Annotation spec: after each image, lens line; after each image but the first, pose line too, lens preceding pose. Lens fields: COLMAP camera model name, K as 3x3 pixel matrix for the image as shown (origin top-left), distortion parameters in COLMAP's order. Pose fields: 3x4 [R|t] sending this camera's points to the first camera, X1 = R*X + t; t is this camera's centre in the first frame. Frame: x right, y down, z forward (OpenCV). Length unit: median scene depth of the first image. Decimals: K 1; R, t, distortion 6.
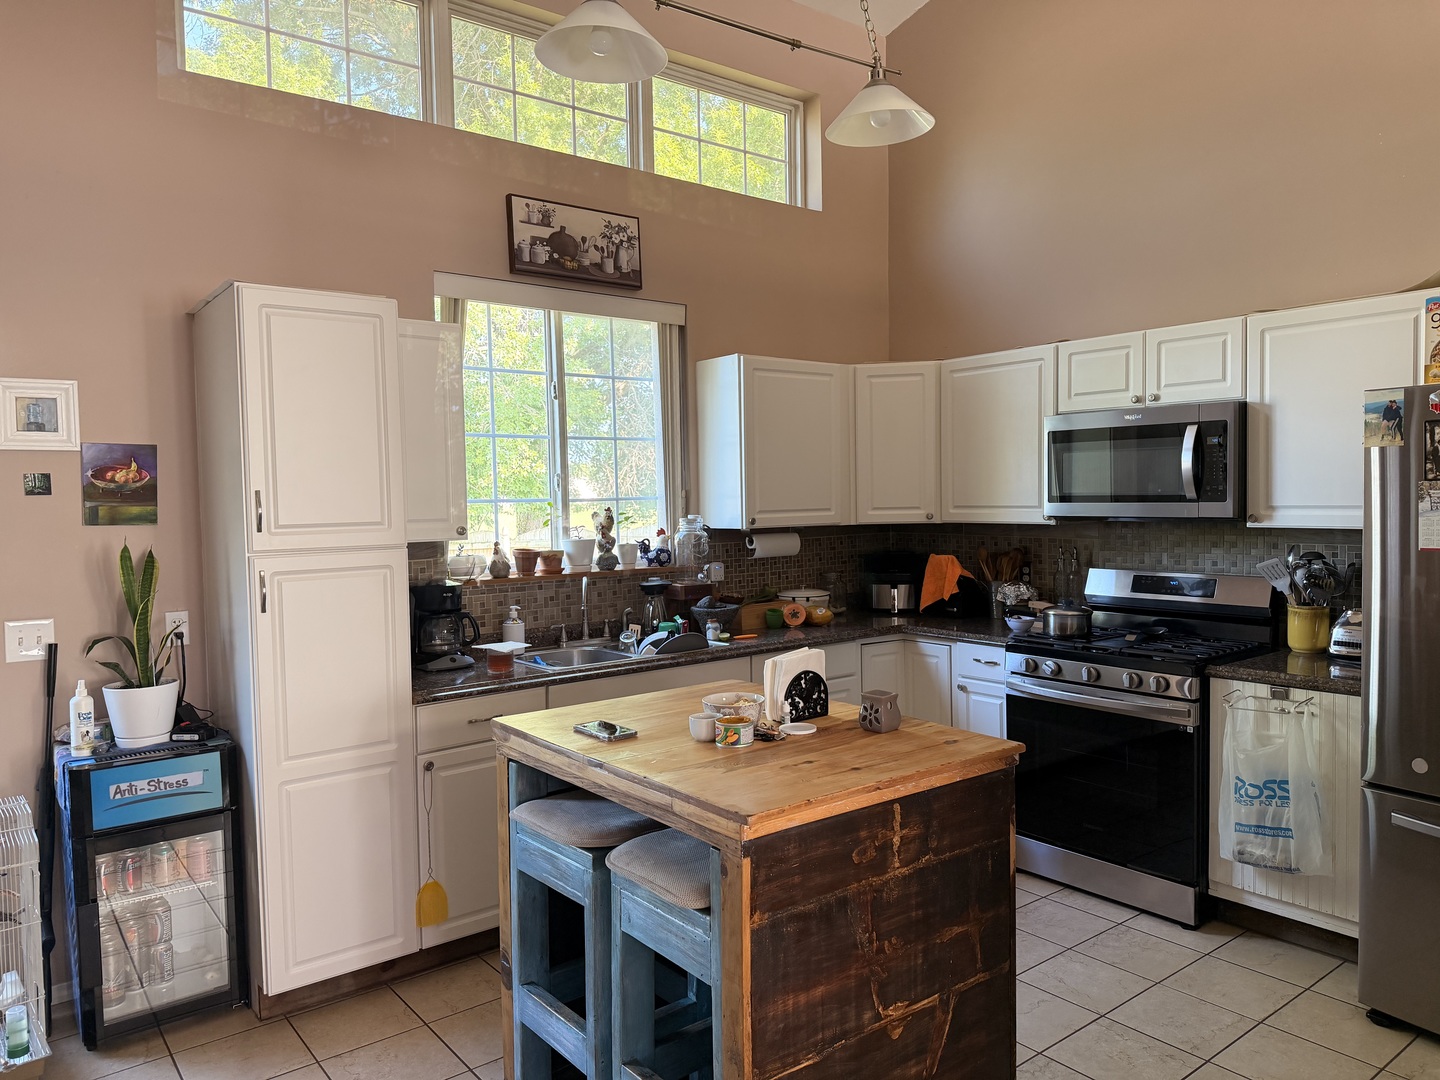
lens RADIAL K [[1009.5, 0, 719.0], [0, 1009.5, 533.6], [0, 0, 1]] dist [0.072637, -0.092838]
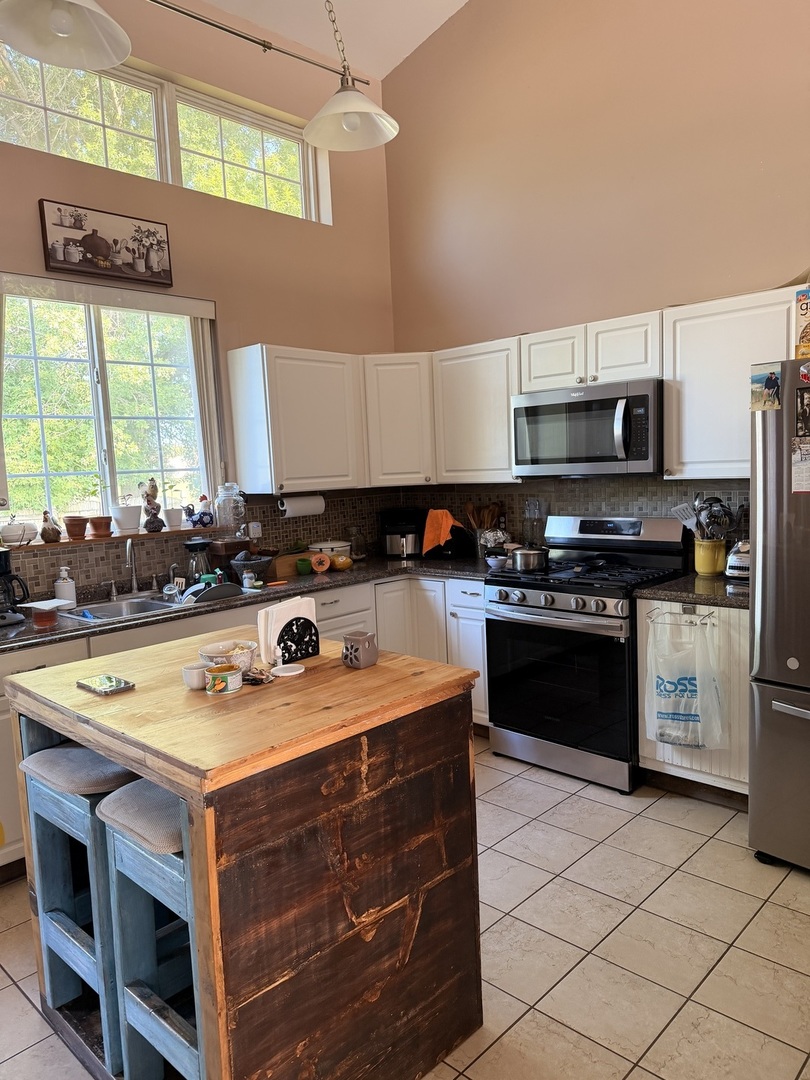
lens RADIAL K [[752.6, 0, 405.0], [0, 752.6, 540.0], [0, 0, 1]] dist [0.148294, -0.276669]
pose [[0.989731, -0.039303, 0.137432, 0.066056], [0.031229, 0.997684, 0.060422, 0.001185], [-0.139488, -0.055510, 0.988667, 0.105384]]
